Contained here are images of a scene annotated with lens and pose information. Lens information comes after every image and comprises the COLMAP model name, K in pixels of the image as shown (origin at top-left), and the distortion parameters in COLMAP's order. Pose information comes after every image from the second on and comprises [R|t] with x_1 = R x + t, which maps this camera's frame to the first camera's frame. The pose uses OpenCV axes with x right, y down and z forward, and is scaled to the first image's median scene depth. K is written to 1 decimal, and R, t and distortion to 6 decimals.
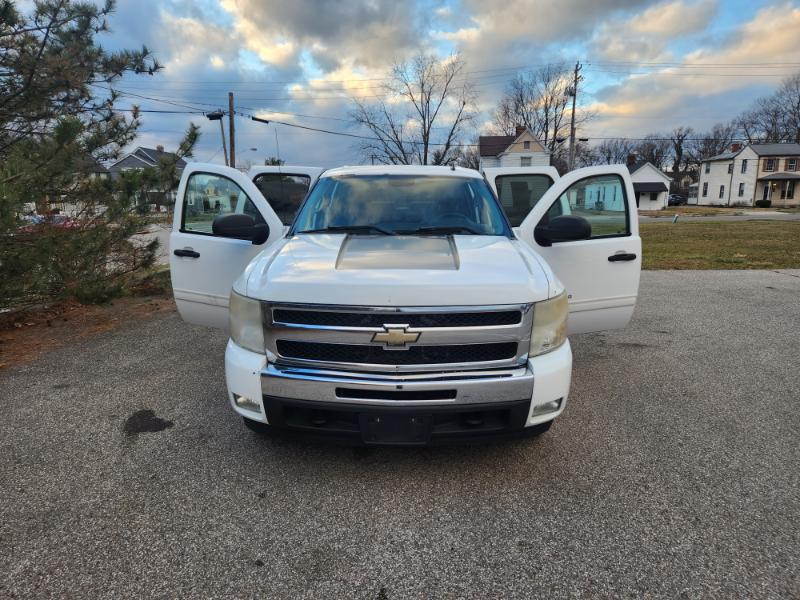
lens RADIAL K [[529.4, 0, 396.5], [0, 529.4, 301.3], [0, 0, 1]] dist [0.084658, -0.069999]
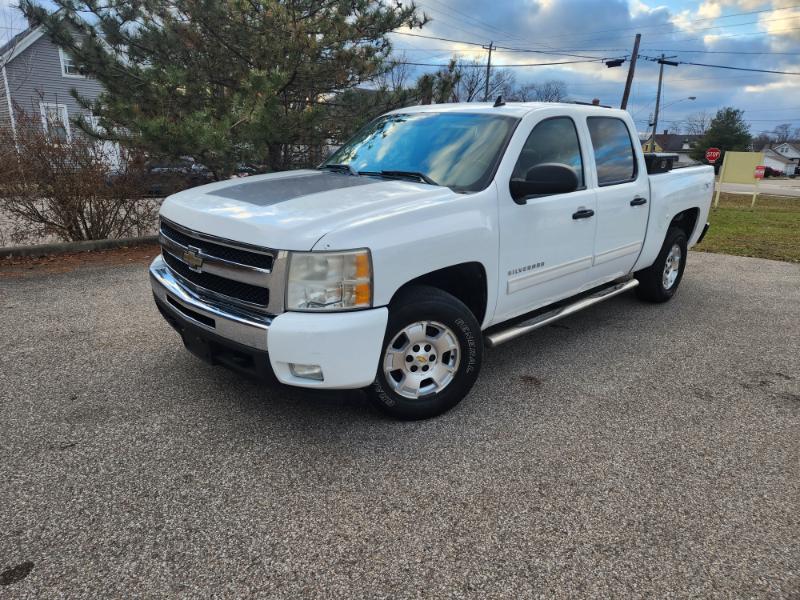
lens RADIAL K [[529.4, 0, 389.2], [0, 529.4, 302.0], [0, 0, 1]] dist [0.084658, -0.069999]
pose [[0.708322, 0.225538, -0.668889, 0.464883], [-0.172917, 0.974151, 0.145357, -0.033956], [0.684383, 0.012703, 0.729012, 0.218857]]
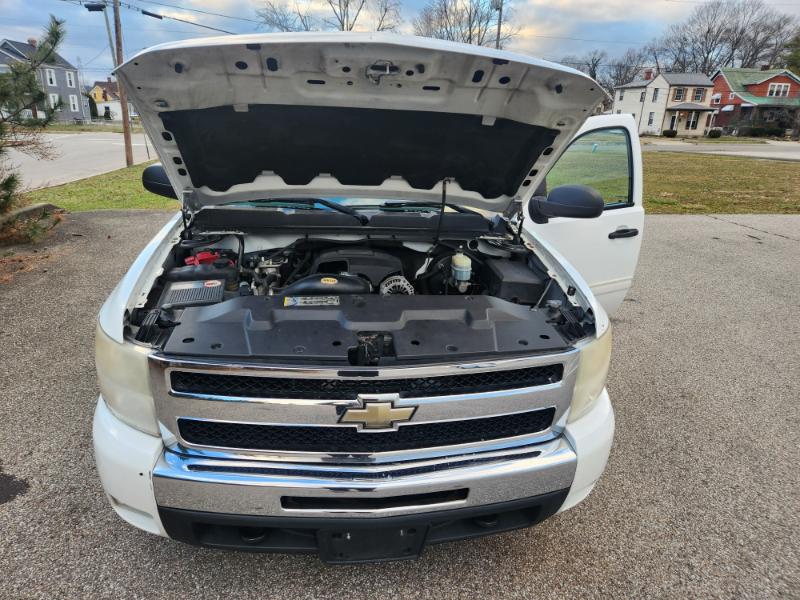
lens RADIAL K [[529.4, 0, 392.7], [0, 529.4, 297.5], [0, 0, 1]] dist [0.084658, -0.069999]
pose [[0.989222, -0.011819, 0.145945, -0.033497], [-0.008567, 0.990358, 0.138266, -0.070896], [-0.146172, -0.138026, 0.979583, 0.180310]]
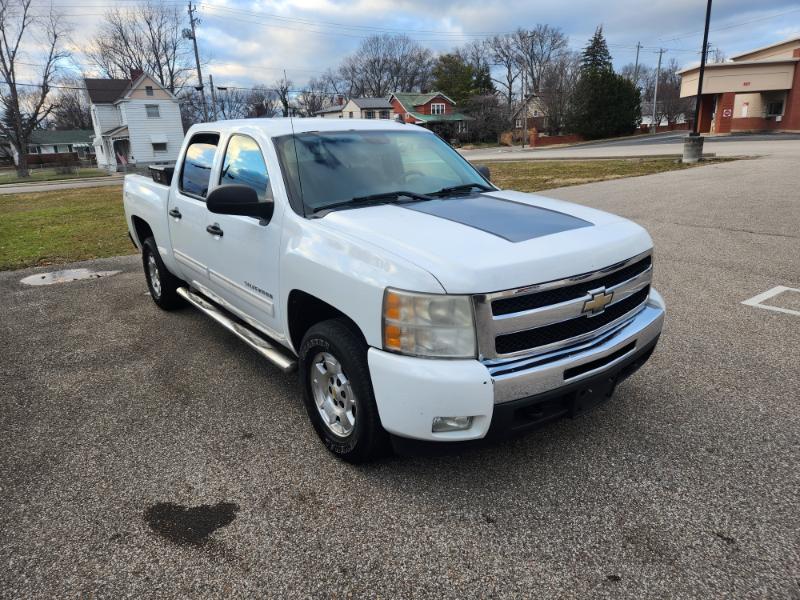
lens RADIAL K [[529.4, 0, 400.9], [0, 529.4, 299.8], [0, 0, 1]] dist [0.084658, -0.069999]
pose [[0.776600, -0.210229, 0.593883, -0.384346], [0.160617, 0.977598, 0.136027, -0.056549], [-0.609176, -0.010251, 0.792969, 0.203846]]
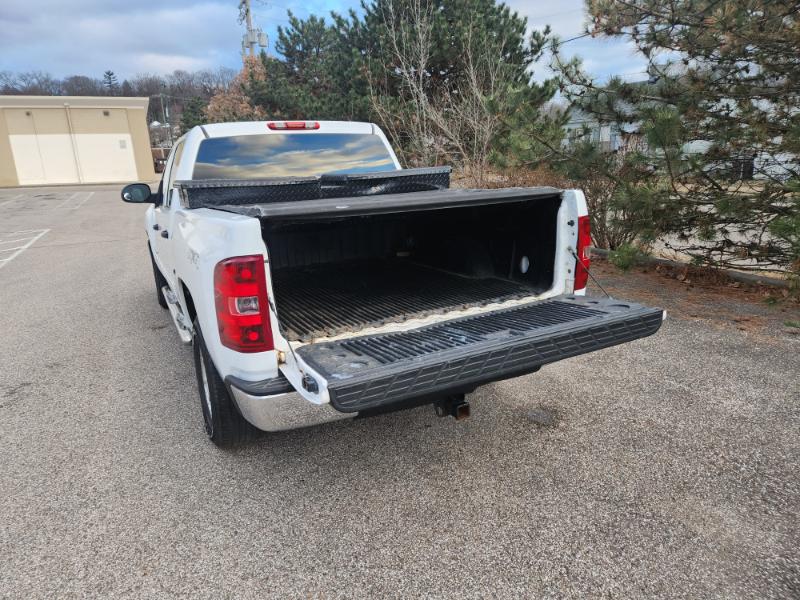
lens RADIAL K [[529.4, 0, 390.0], [0, 529.4, 309.6], [0, 0, 1]] dist [0.084658, -0.069999]
pose [[-0.886908, 0.164611, -0.431621, 0.231018], [-0.048109, 0.896360, 0.440709, -0.338472], [0.459434, 0.411634, -0.787069, 1.673431]]
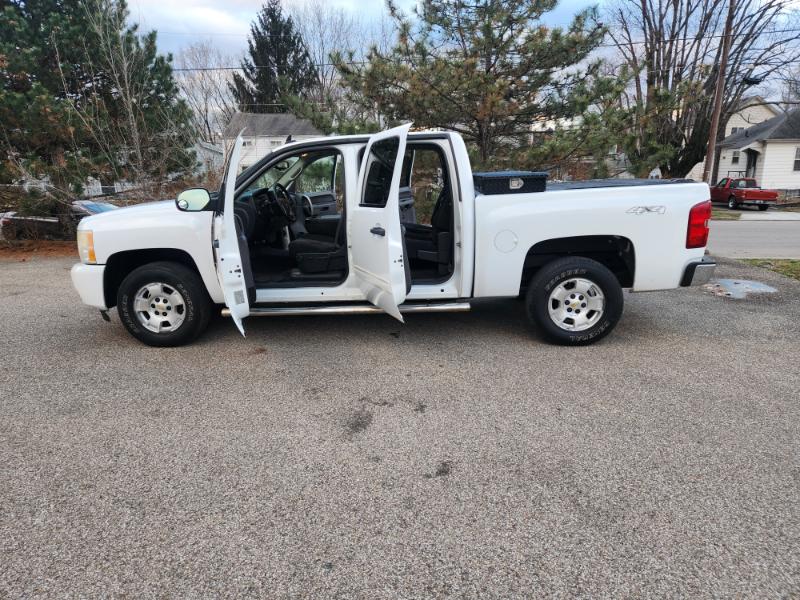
lens RADIAL K [[525.5, 0, 397.4], [0, 525.5, 302.9], [0, 0, 1]] dist [0.064343, -0.044053]
pose [[-0.045761, 0.247644, -0.967770, 0.920913], [-0.184622, 0.949999, 0.251827, -0.187711], [0.981744, 0.190196, 0.002247, 0.962202]]
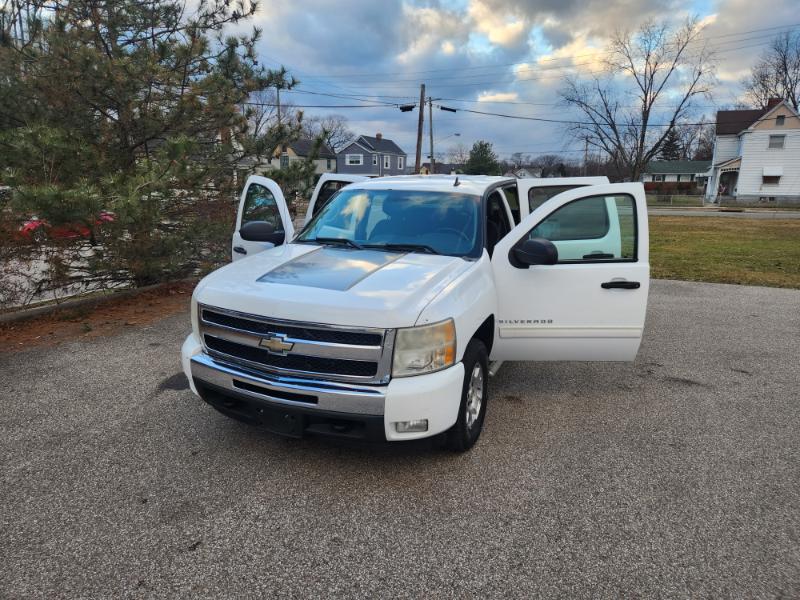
lens RADIAL K [[529.4, 0, 392.4], [0, 529.4, 297.8], [0, 0, 1]] dist [0.084658, -0.069999]
pose [[0.922443, 0.096352, -0.373918, 0.303192], [-0.086521, 0.995320, 0.043032, -0.049127], [0.376314, -0.007343, 0.926463, -0.000007]]
